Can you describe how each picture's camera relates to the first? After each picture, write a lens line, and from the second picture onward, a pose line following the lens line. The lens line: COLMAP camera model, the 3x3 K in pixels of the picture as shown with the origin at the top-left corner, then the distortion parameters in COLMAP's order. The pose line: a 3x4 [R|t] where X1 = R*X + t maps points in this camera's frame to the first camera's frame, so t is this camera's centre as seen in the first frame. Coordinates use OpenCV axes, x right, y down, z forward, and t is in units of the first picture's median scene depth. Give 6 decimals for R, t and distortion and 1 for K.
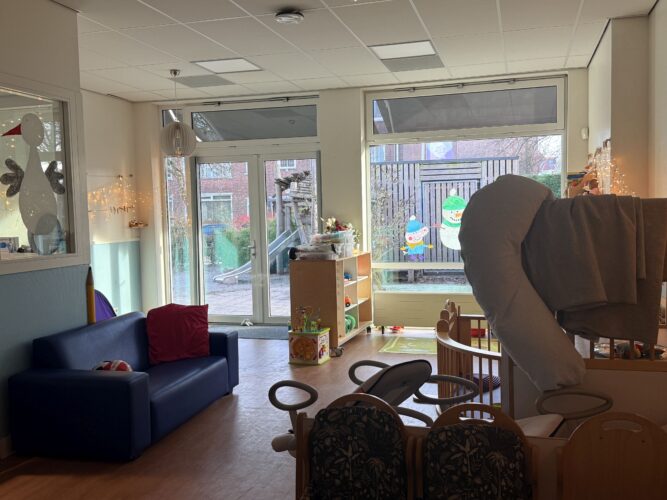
lens RADIAL K [[654.9, 0, 333.3], [0, 654.9, 251.2], [0, 0, 1]] dist [0.059281, 0.000000]
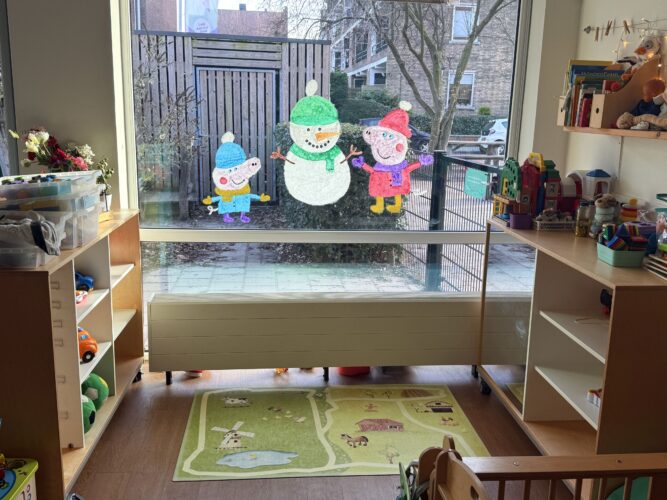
lens RADIAL K [[654.9, 0, 340.0], [0, 654.9, 250.9], [0, 0, 1]] dist [0.059281, 0.000000]
pose [[0.923435, -0.034244, 0.382225, 0.010460], [-0.026027, 0.988129, 0.151407, -0.044020], [-0.382872, -0.149762, 0.911581, 0.522315]]
